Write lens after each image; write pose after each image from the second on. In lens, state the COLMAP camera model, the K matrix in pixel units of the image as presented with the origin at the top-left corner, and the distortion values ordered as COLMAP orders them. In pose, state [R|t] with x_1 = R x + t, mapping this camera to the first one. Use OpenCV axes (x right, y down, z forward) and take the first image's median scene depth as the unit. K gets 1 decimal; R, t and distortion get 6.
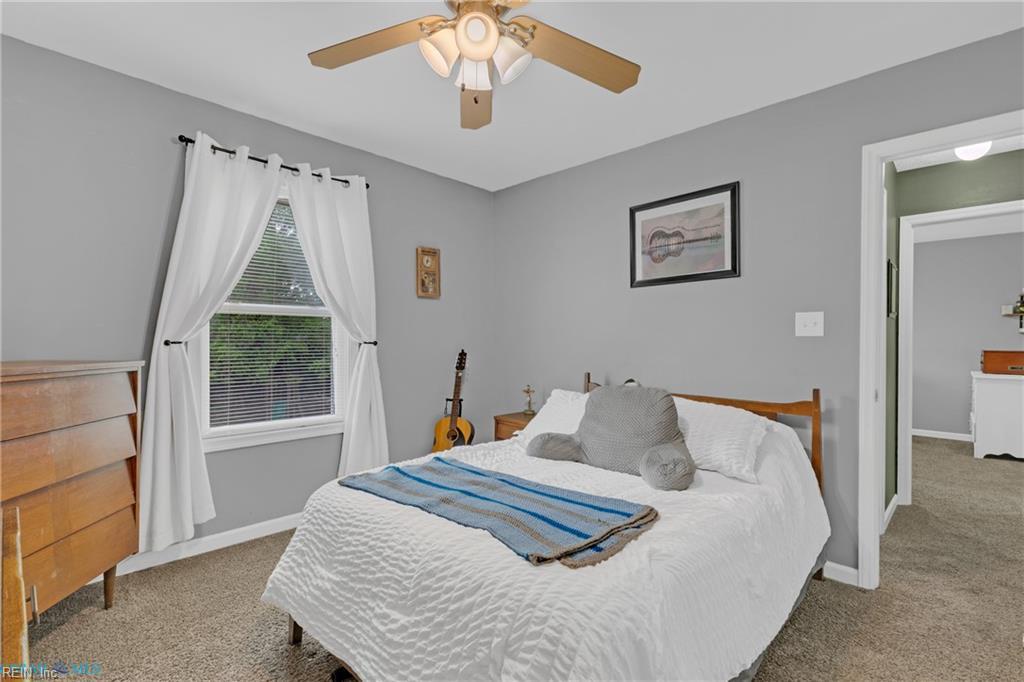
lens RADIAL K [[469.5, 0, 512.0], [0, 469.5, 340.6], [0, 0, 1]] dist [0.002524, 0.000786]
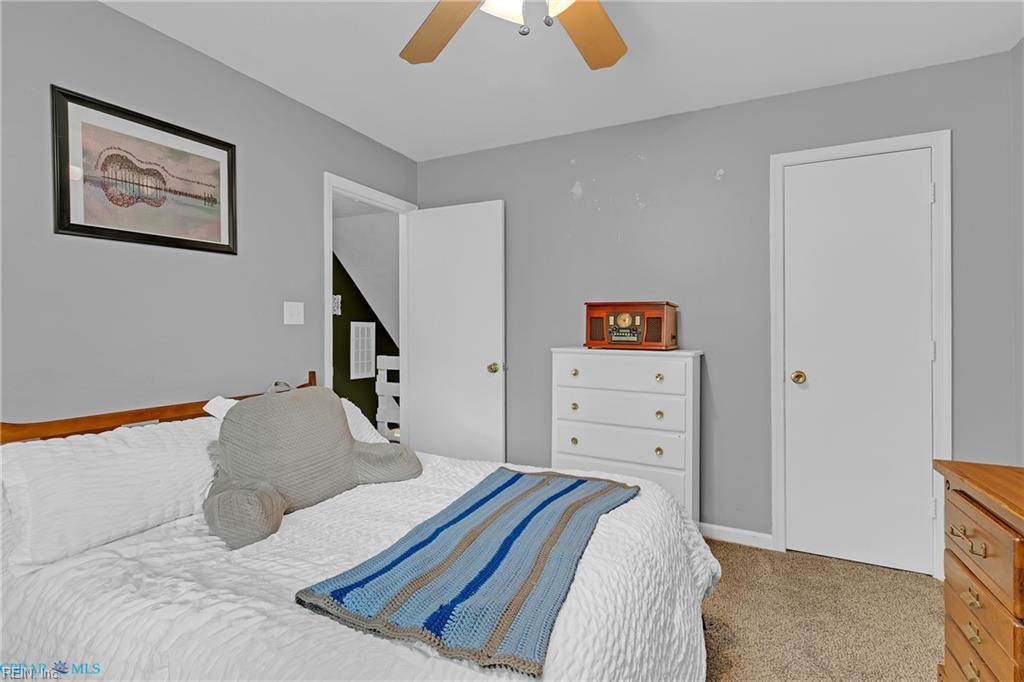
lens RADIAL K [[469.5, 0, 517.4], [0, 469.5, 325.8], [0, 0, 1]] dist [0.002524, 0.000786]
pose [[-0.288030, 0.000549, 0.957621, -0.475130], [-0.006346, 0.999977, -0.002482, -0.005756], [-0.957600, -0.006792, -0.288020, 0.705852]]
